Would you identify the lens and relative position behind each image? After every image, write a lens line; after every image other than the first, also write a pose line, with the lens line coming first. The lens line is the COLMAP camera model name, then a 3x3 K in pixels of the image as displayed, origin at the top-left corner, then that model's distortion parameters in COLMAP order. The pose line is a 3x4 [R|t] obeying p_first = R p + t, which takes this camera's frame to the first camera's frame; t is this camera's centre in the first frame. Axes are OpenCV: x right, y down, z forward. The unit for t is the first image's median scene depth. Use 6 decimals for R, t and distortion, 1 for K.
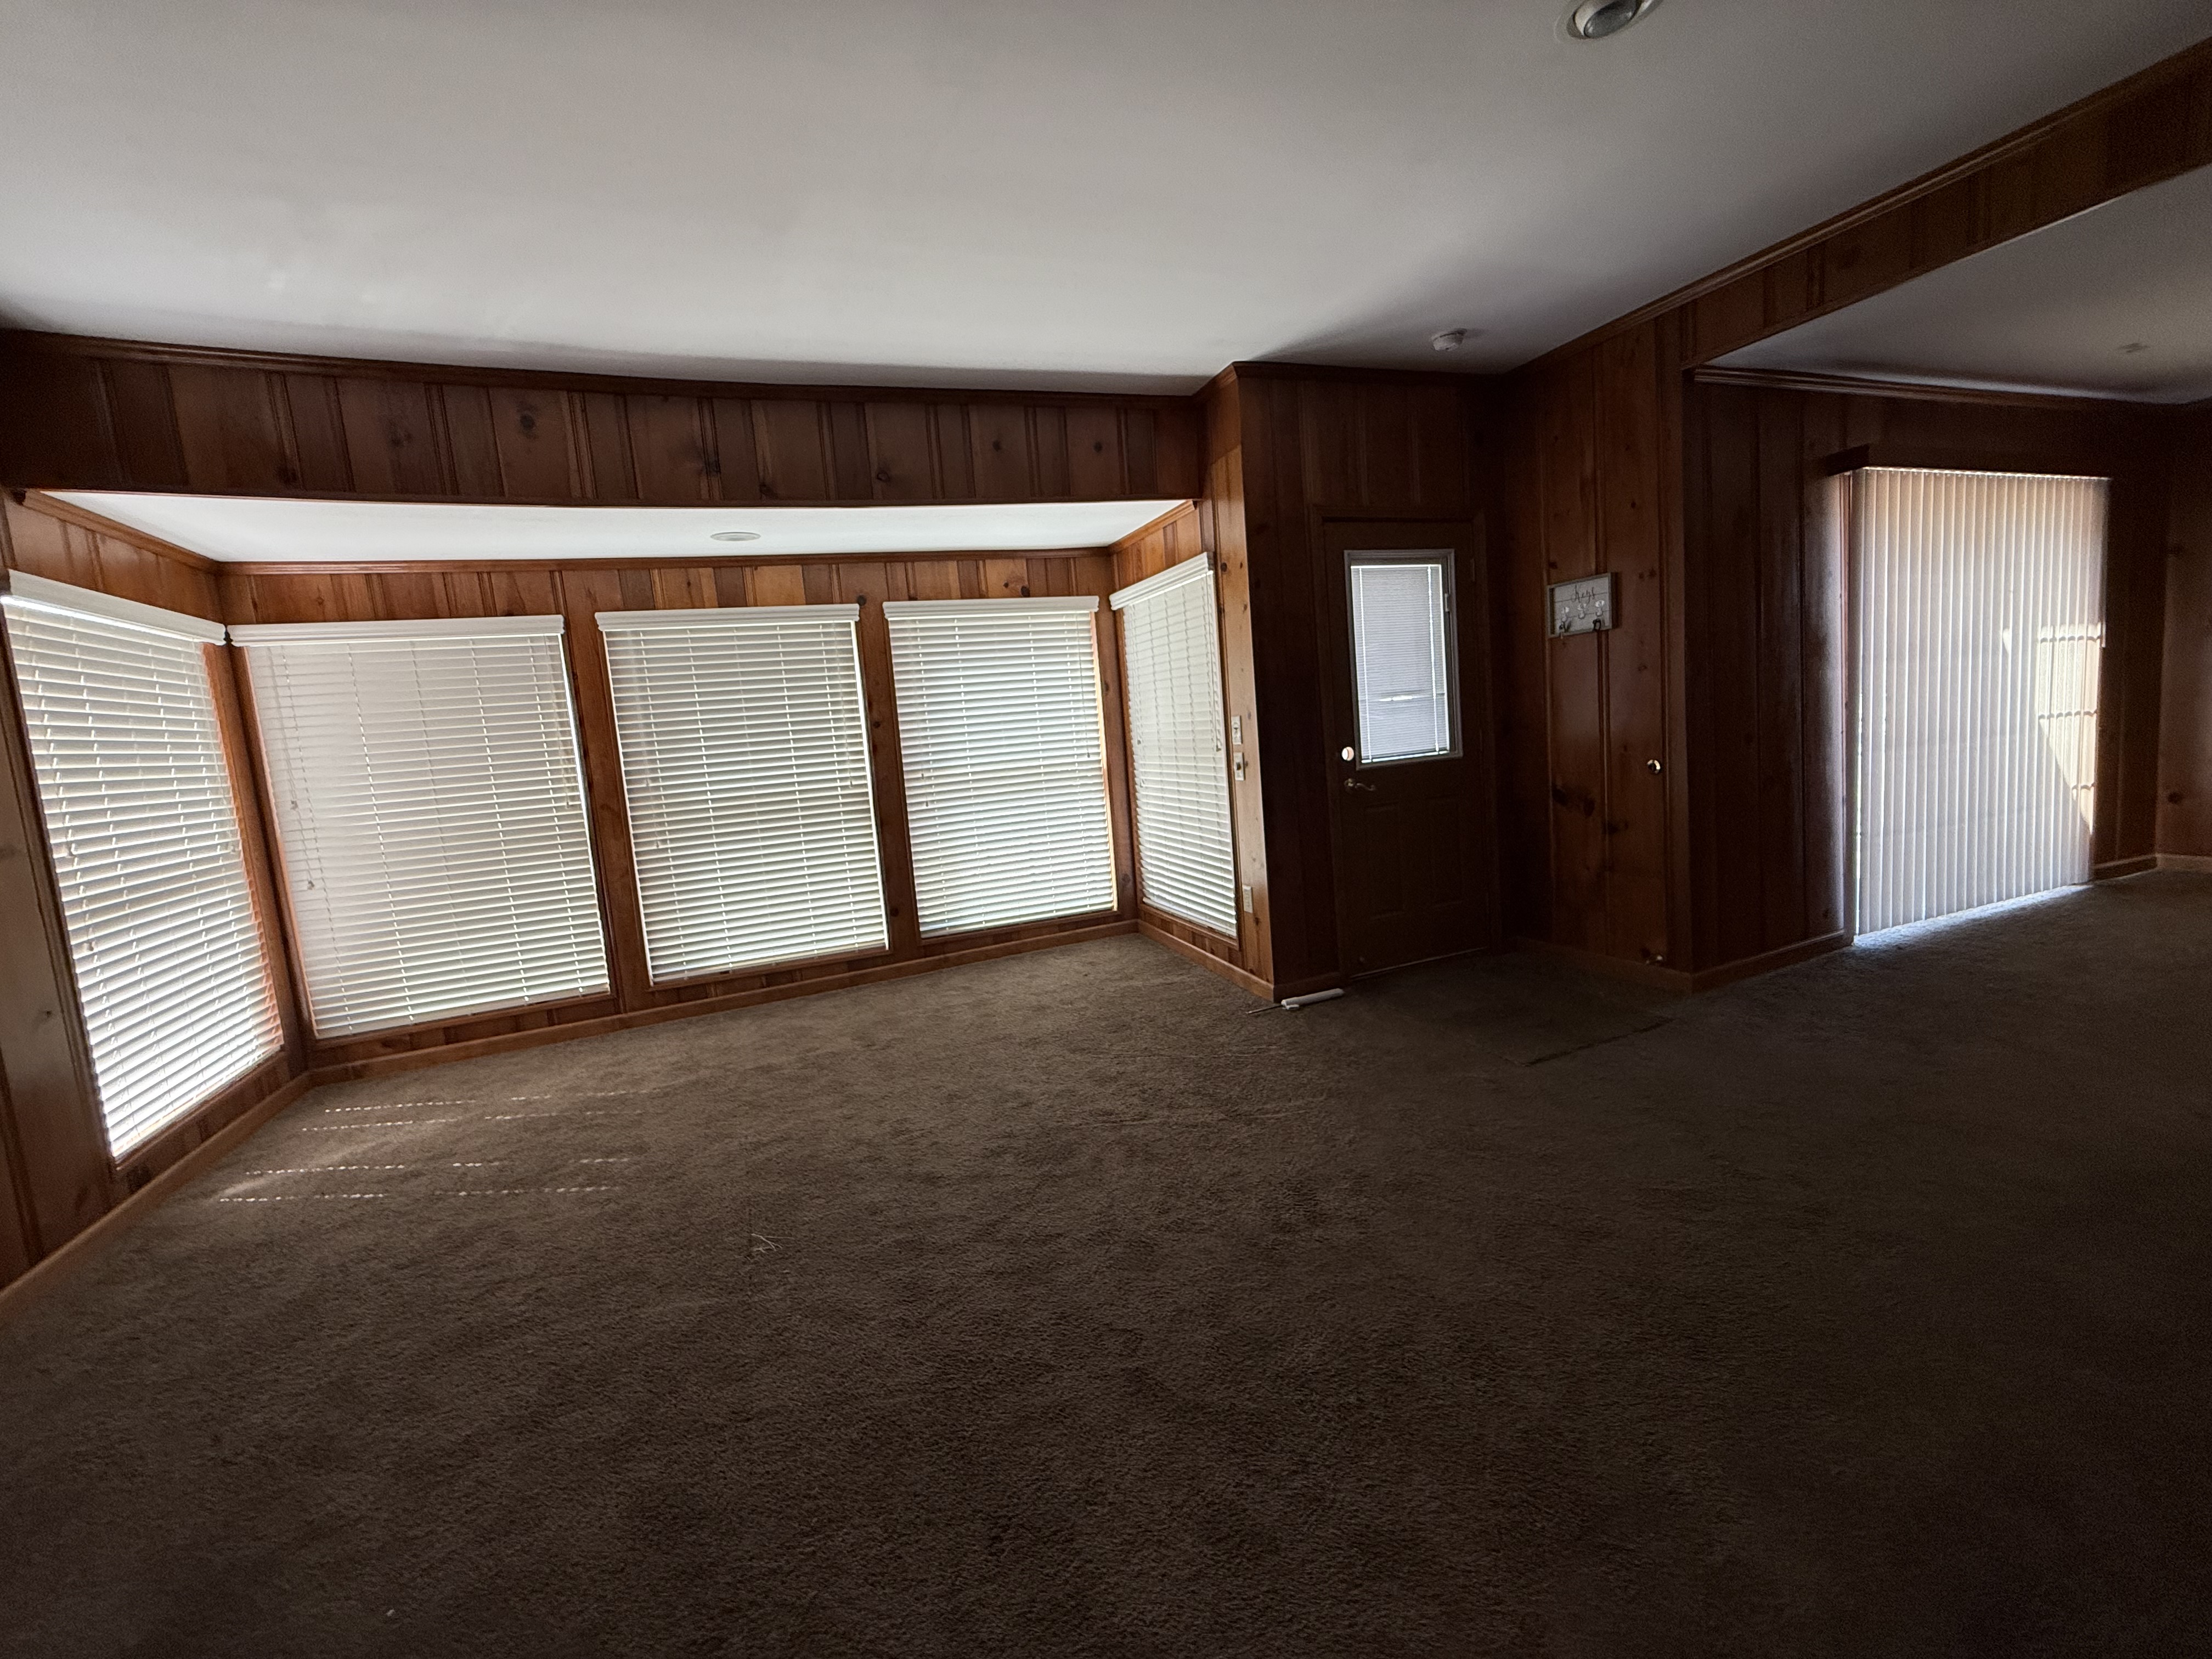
lens RADIAL K [[886.9, 0, 1106.1], [0, 886.9, 826.1], [0, 0, 1]] dist [0.002625, 0.000465]
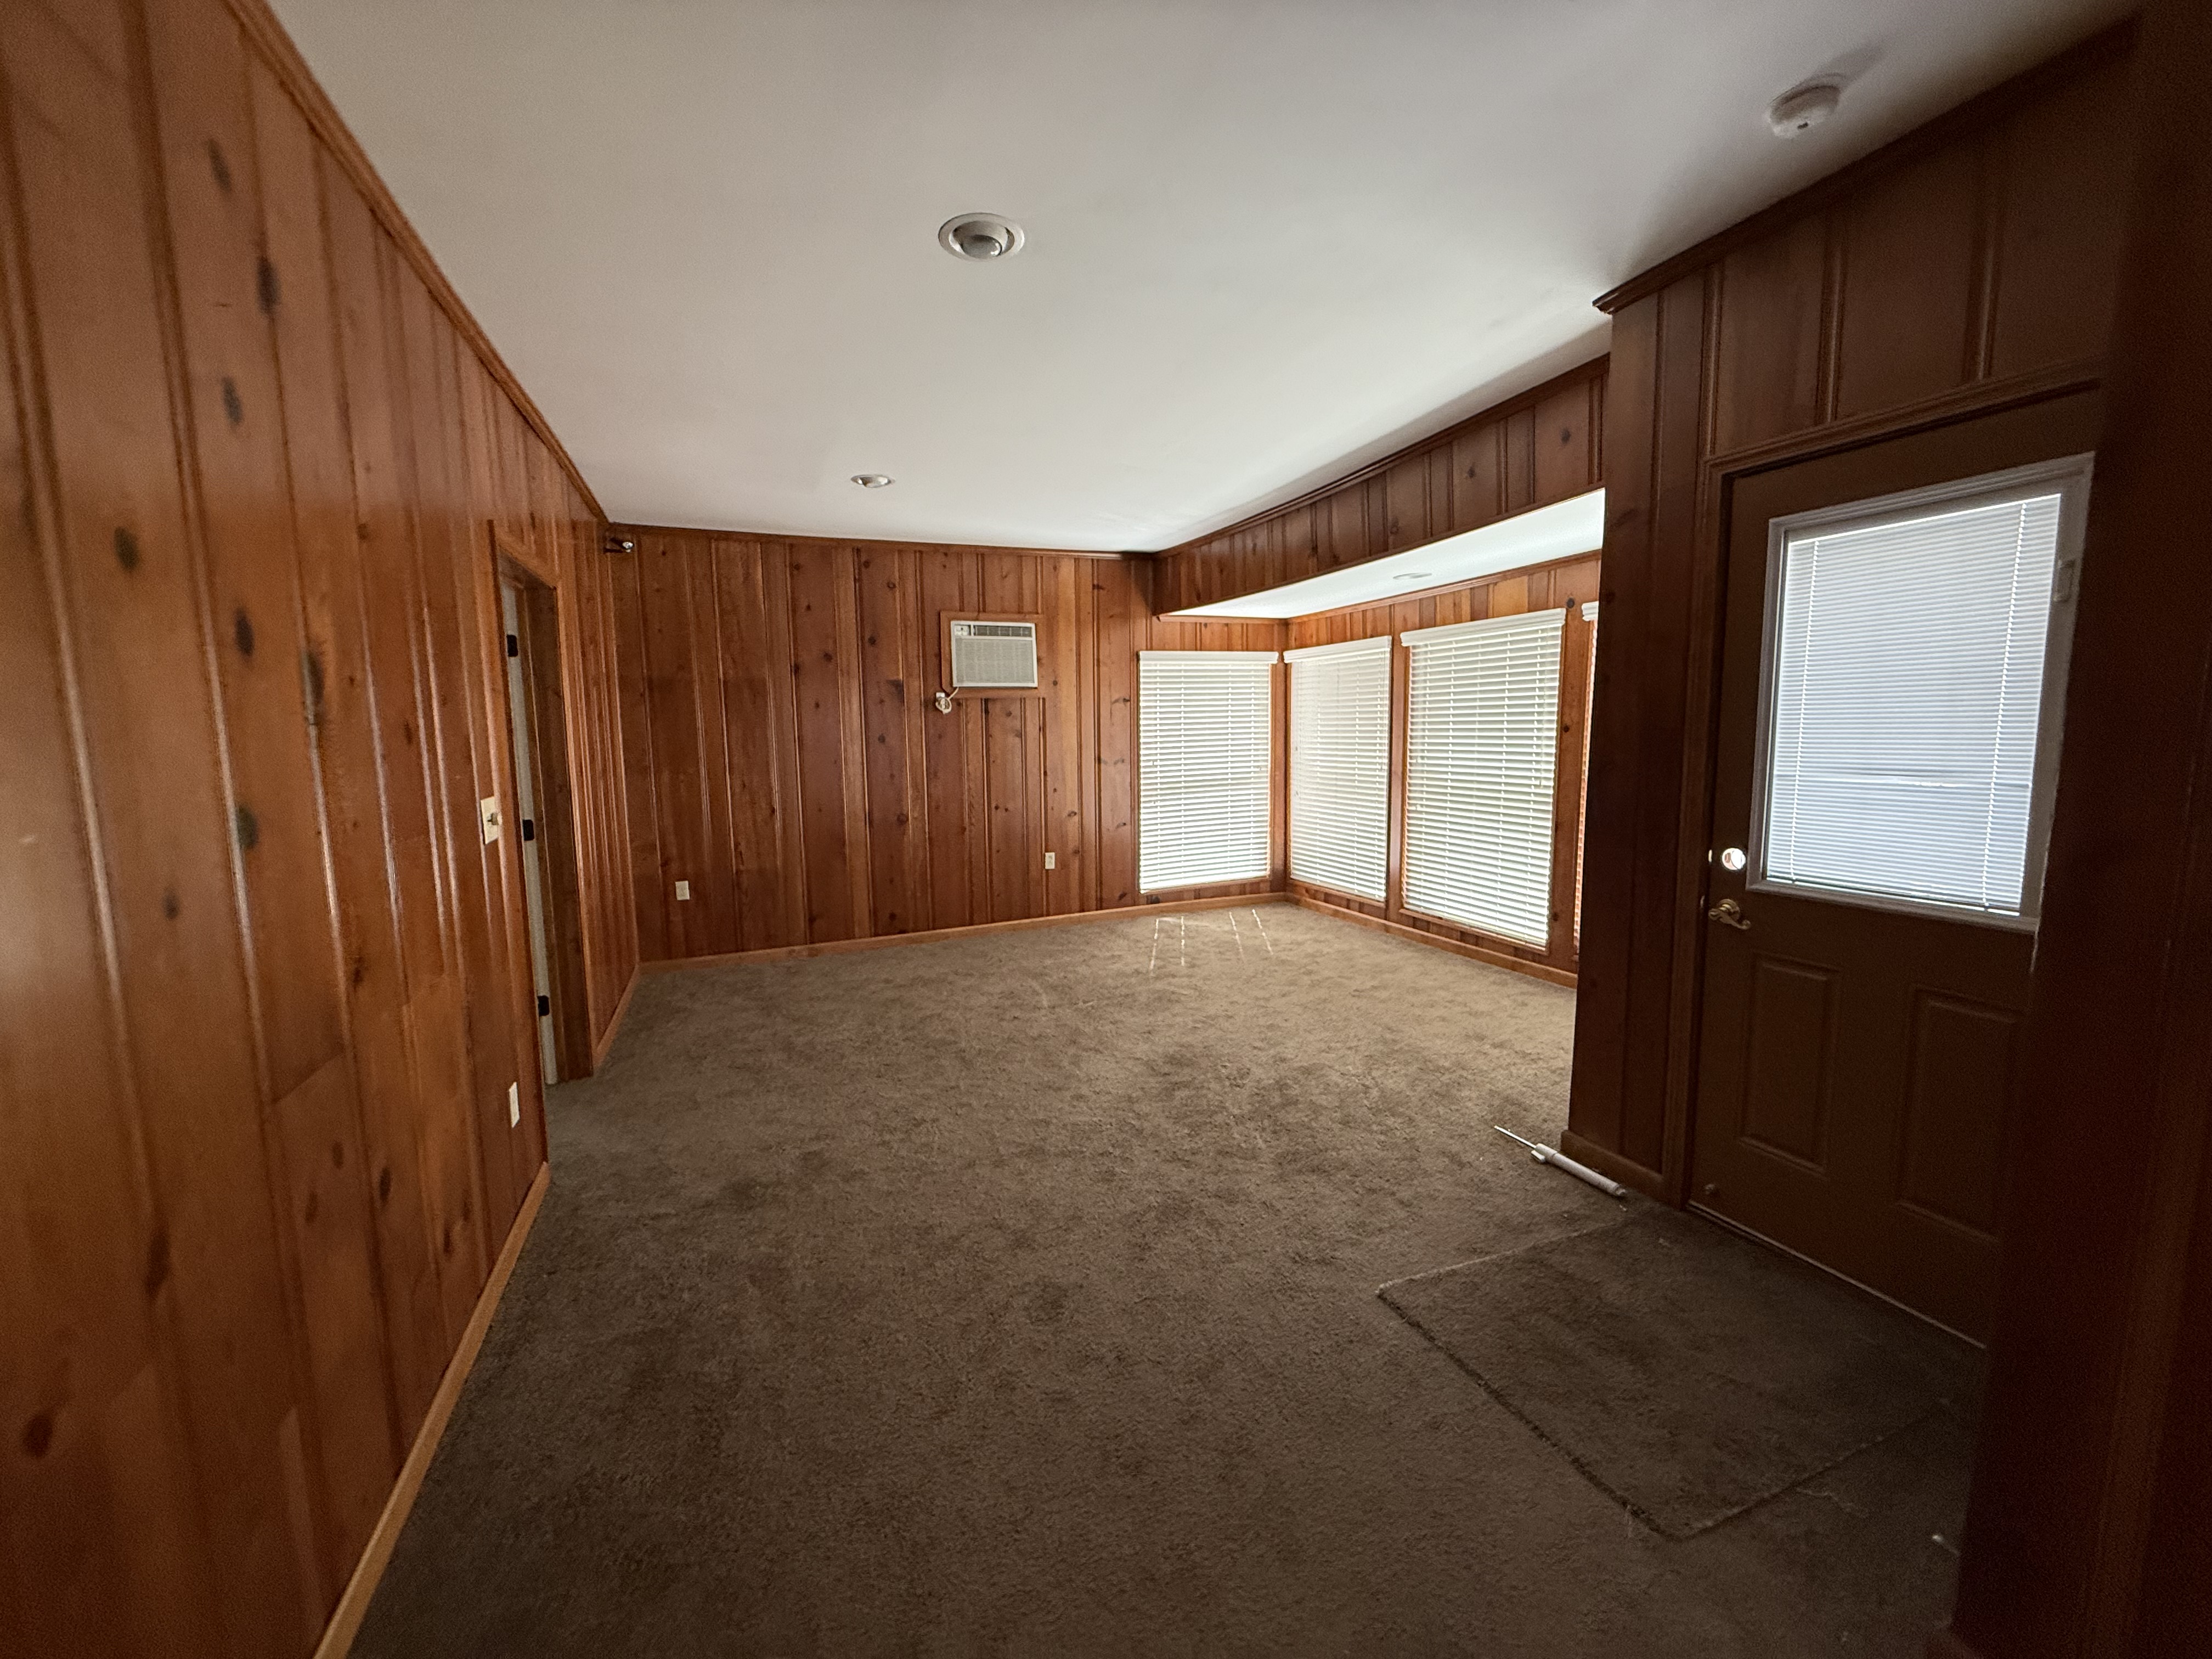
lens RADIAL K [[886.9, 0, 1097.8], [0, 886.9, 828.3], [0, 0, 1]] dist [0.002625, 0.000465]
pose [[0.001861, 0.200461, -0.979700, 0.891813], [-0.089790, 0.975778, 0.199488, -0.190142], [0.995959, 0.087596, 0.019816, 0.566682]]
